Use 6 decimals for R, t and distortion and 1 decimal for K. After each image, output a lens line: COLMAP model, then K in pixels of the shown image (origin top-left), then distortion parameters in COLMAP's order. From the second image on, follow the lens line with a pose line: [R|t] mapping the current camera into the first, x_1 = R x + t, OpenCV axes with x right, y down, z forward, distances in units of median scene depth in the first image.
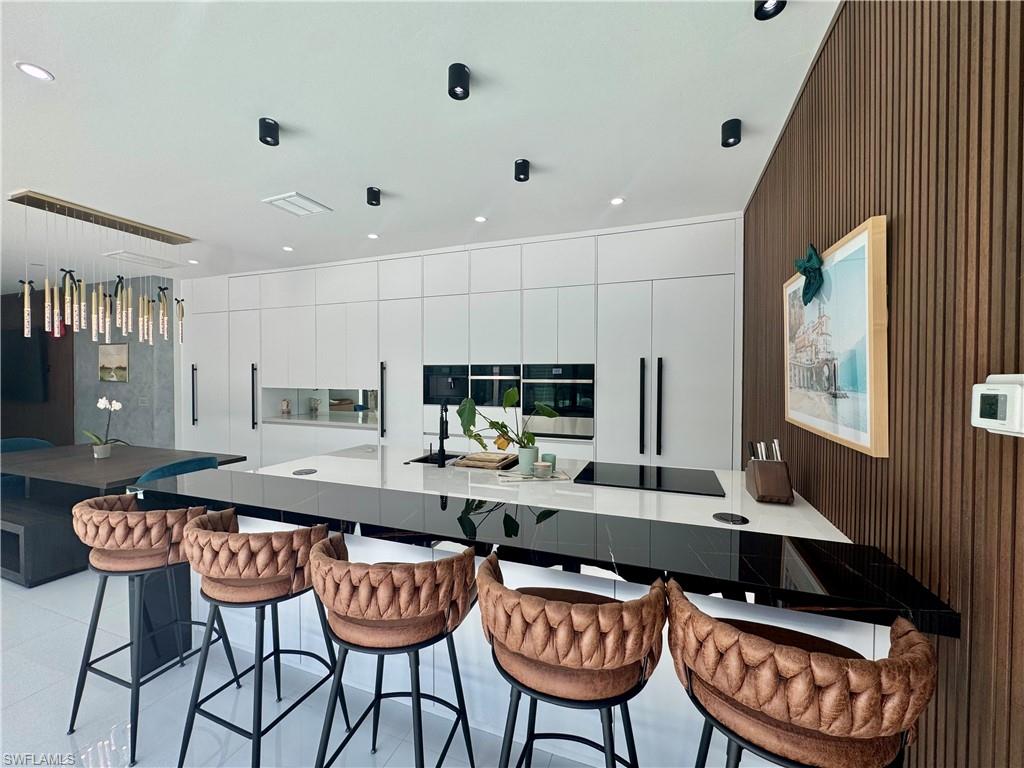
lens RADIAL K [[408.1, 0, 509.4], [0, 408.1, 382.6], [0, 0, 1]] dist [-0.002471, 0.000081]
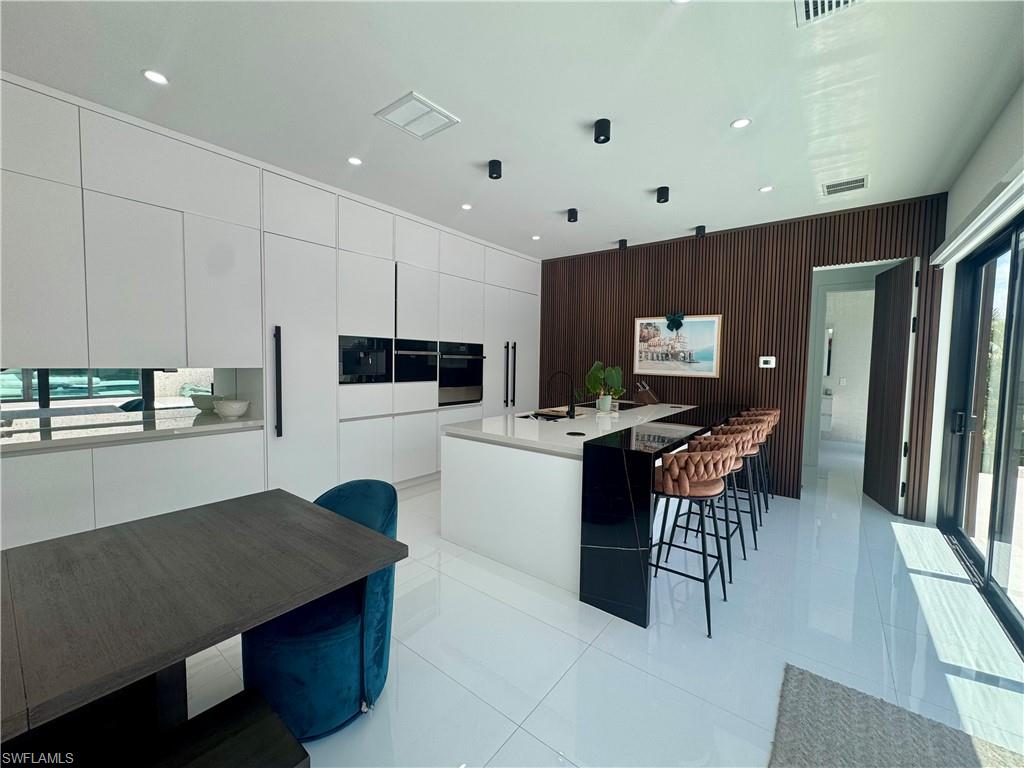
lens RADIAL K [[408.1, 0, 513.0], [0, 408.1, 382.7], [0, 0, 1]] dist [-0.002471, 0.000081]
pose [[0.301755, -0.049169, 0.952117, -1.209030], [-0.000241, 0.998665, 0.051649, 0.012092], [-0.953386, -0.015815, 0.301340, 0.607612]]
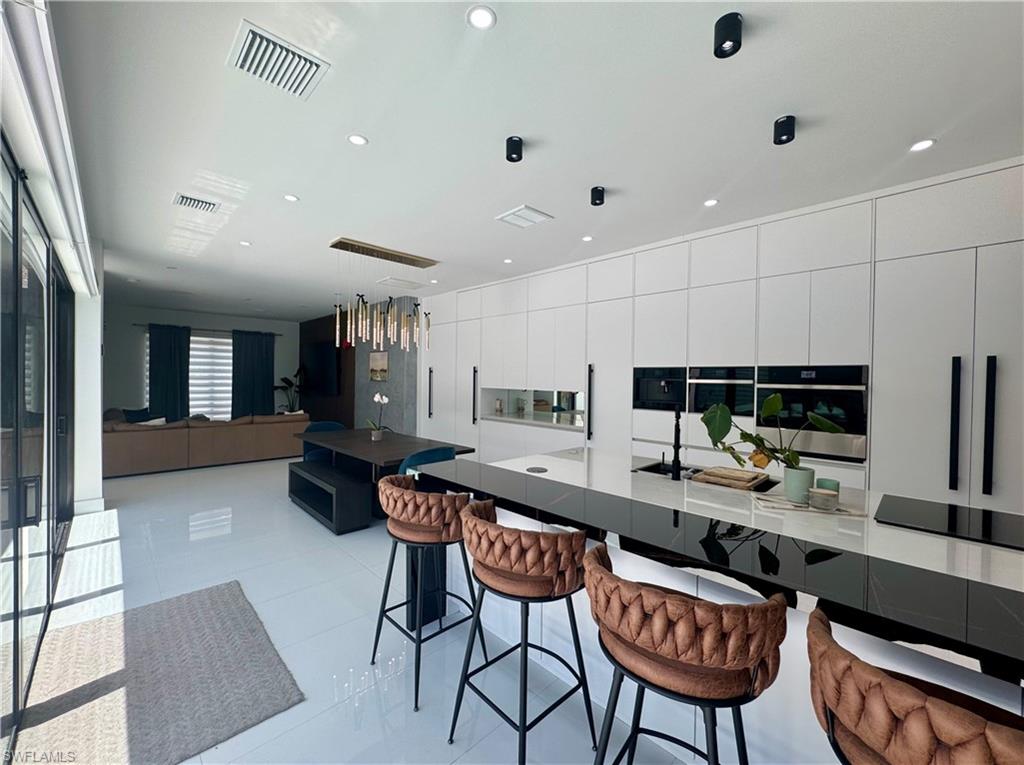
lens RADIAL K [[408.1, 0, 512.9], [0, 408.1, 382.8], [0, 0, 1]] dist [-0.002471, 0.000081]
pose [[0.907295, 0.013552, -0.420276, -0.091242], [-0.016527, 0.999858, -0.003439, 0.001573], [0.420169, 0.010066, 0.907390, 0.022246]]
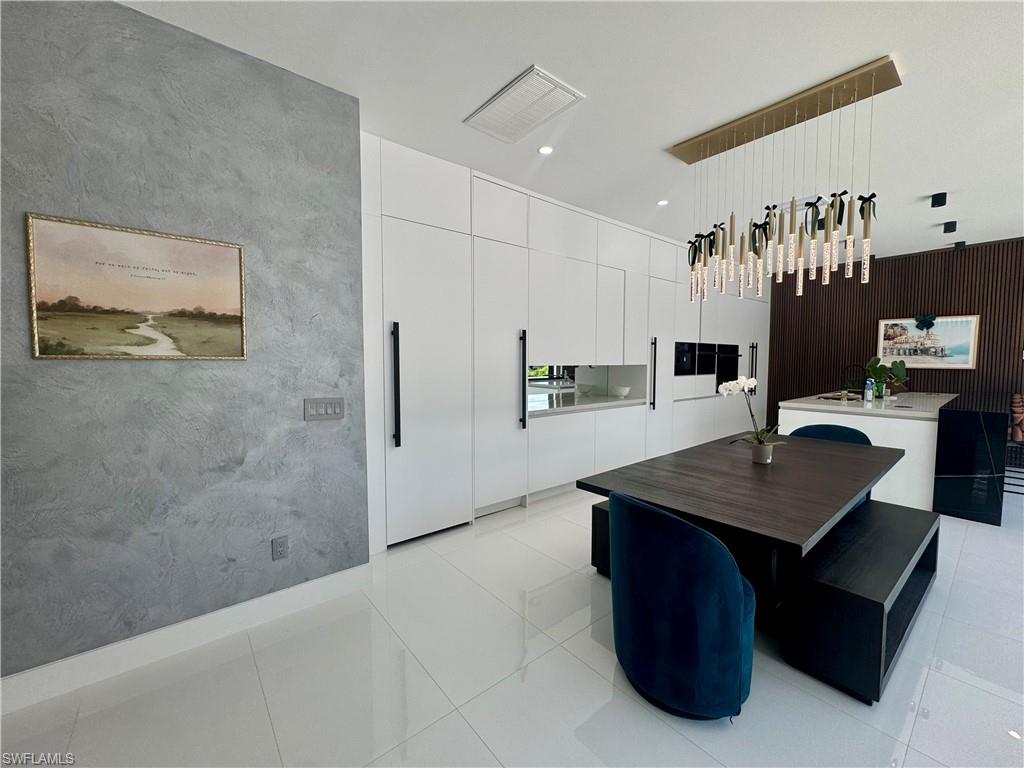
lens RADIAL K [[408.1, 0, 511.2], [0, 408.1, 383.3], [0, 0, 1]] dist [-0.002471, 0.000081]
pose [[0.505173, -0.054913, 0.861269, -2.010914], [0.016020, 0.998398, 0.054259, 0.005374], [-0.862869, -0.013612, 0.505244, 1.136343]]
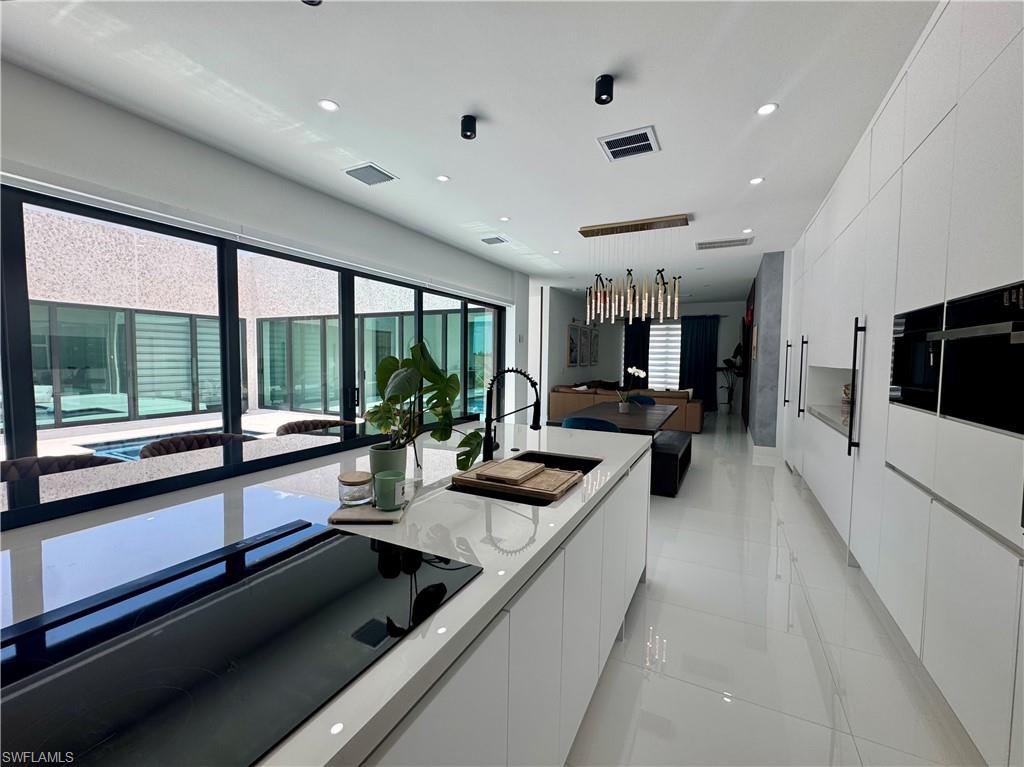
lens RADIAL K [[431.0, 0, 518.6], [0, 431.0, 382.0], [0, 0, 1]] dist [0.005078, 0.000257]
pose [[-0.101049, 0.050267, -0.993611, 0.439157], [-0.026098, 0.998245, 0.053156, 0.022740], [0.994539, 0.031303, -0.099560, 0.877333]]
